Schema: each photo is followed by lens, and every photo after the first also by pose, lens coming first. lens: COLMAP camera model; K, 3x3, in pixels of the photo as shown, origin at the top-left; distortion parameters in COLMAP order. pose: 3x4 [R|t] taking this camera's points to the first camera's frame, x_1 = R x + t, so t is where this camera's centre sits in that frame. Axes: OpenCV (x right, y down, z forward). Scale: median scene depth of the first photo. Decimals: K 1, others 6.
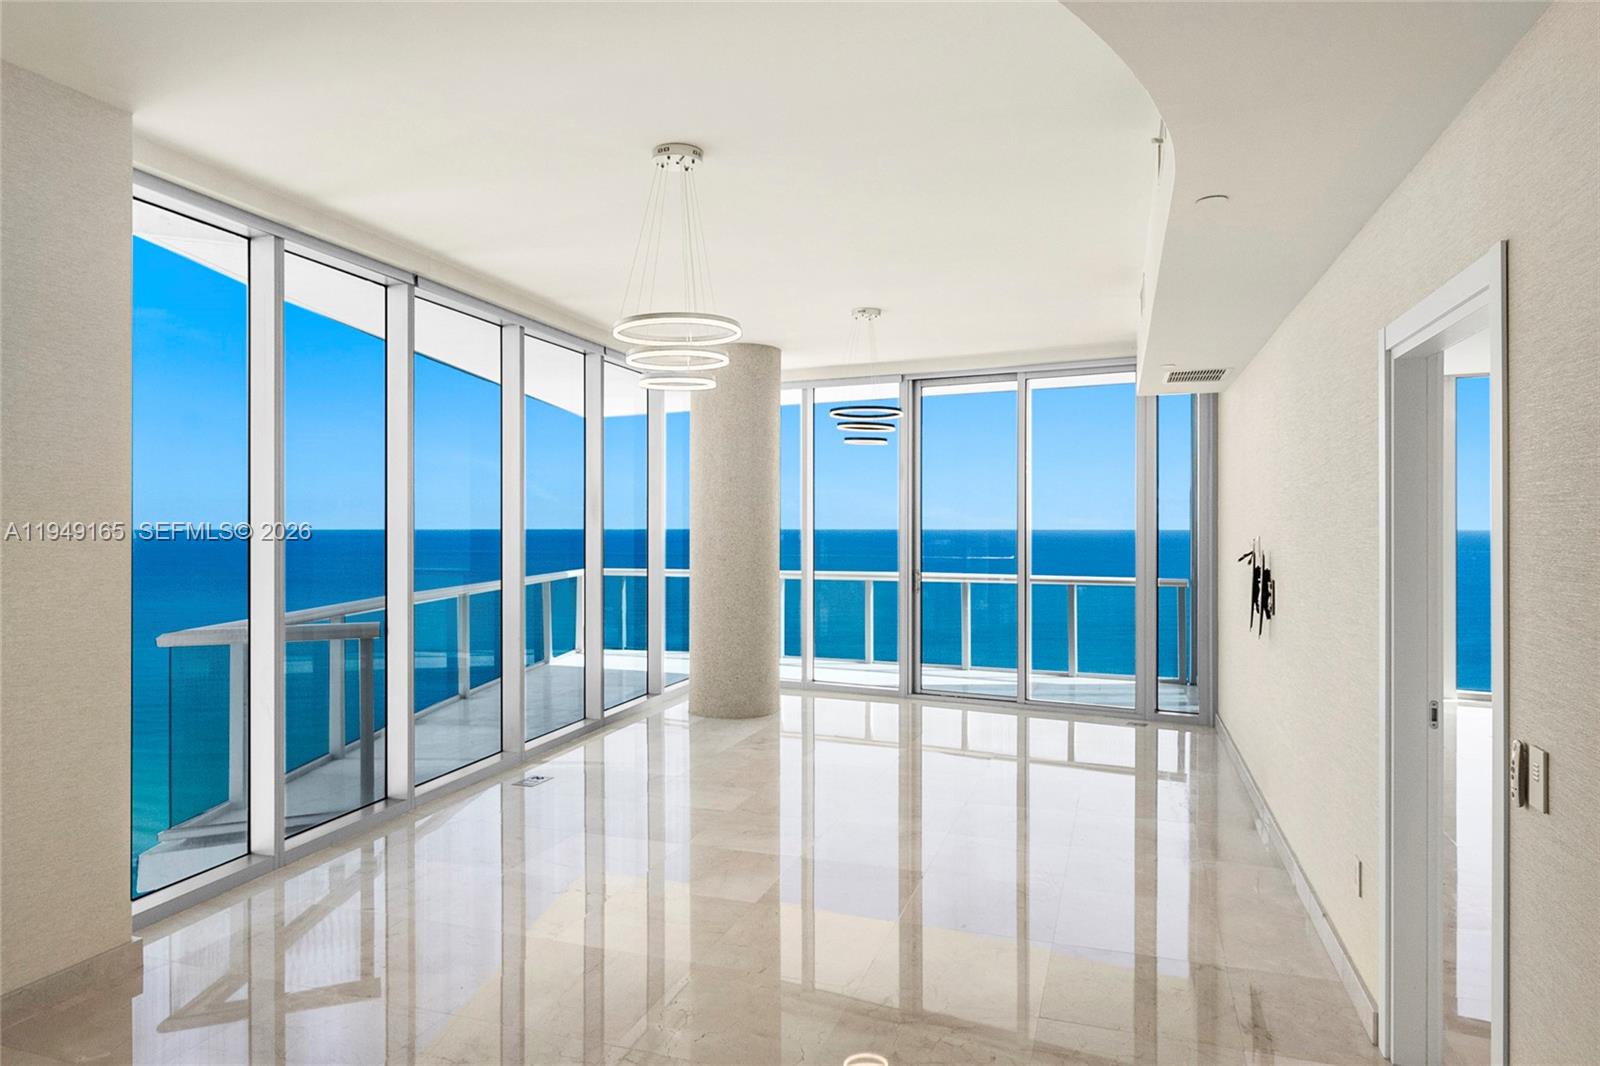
lens RADIAL K [[1104.6, 0, 805.8], [0, 1104.6, 562.8], [0, 0, 1]] dist [0.277151, 0.000587]
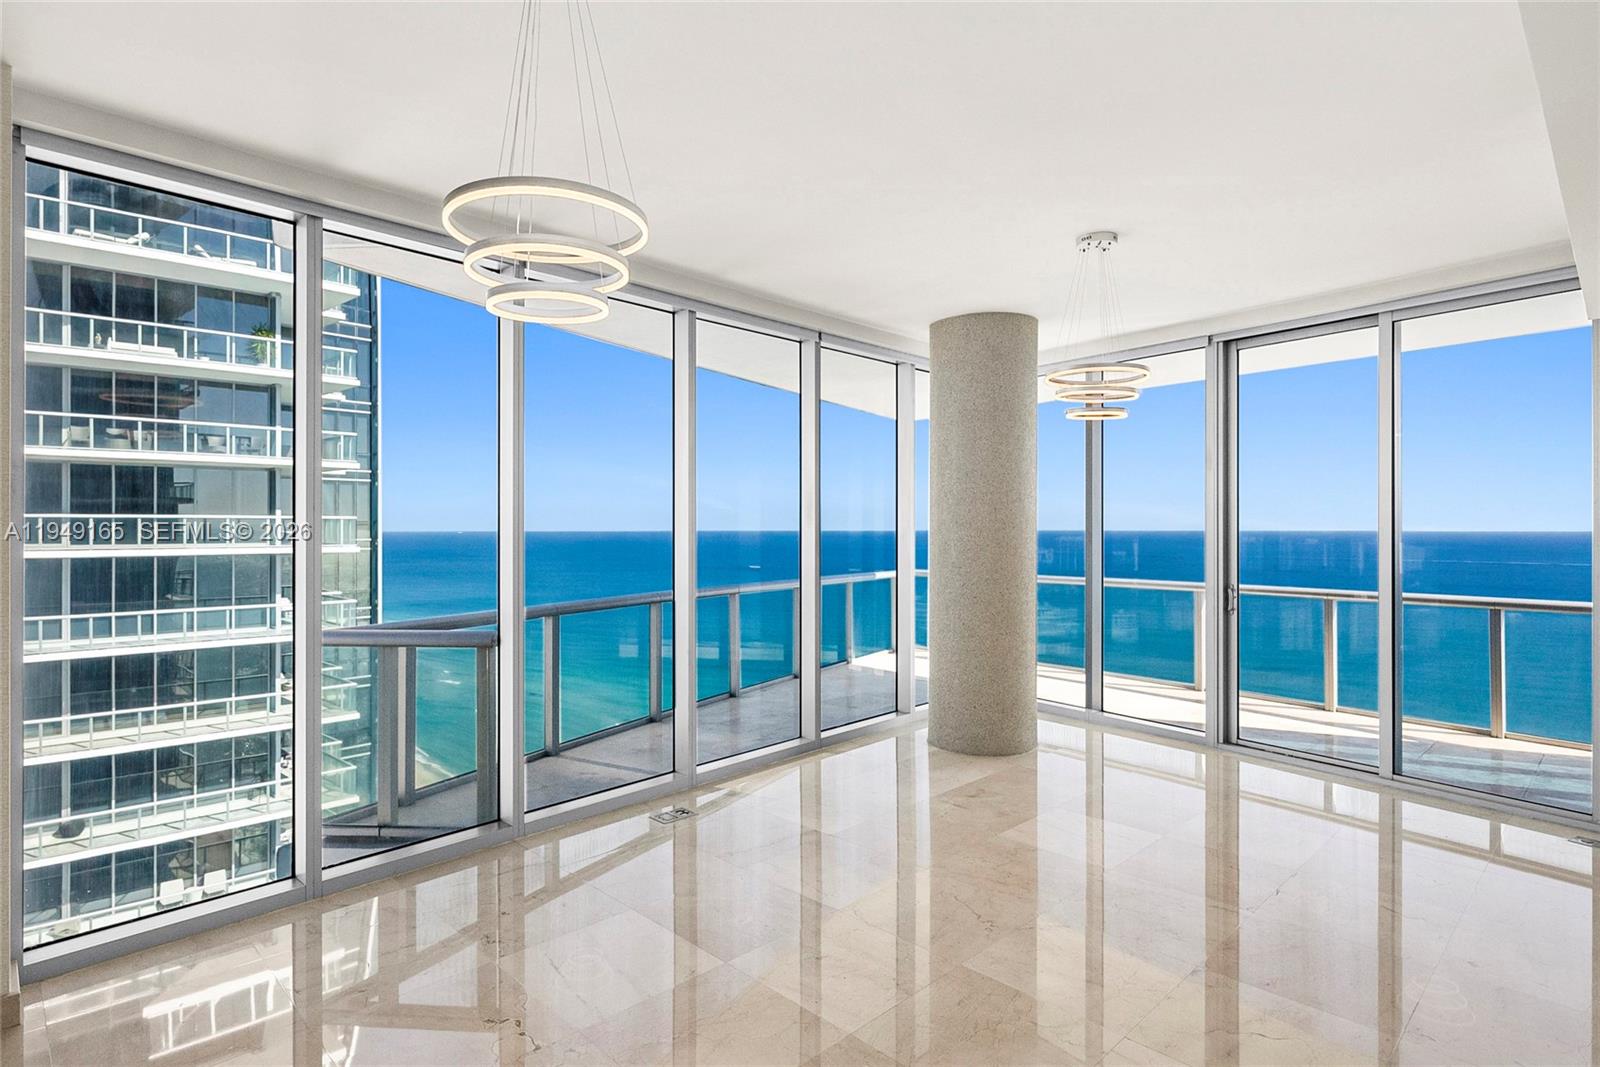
lens RADIAL K [[861.1, 0, 757.2], [0, 861.1, 534.4], [0, 0, 1]] dist [0.001114, 0.001877]
pose [[0.877704, 0.001691, -0.479201, 0.098873], [-0.015985, 0.999541, -0.025752, -0.007776], [0.478937, 0.030262, 0.877327, 0.319074]]
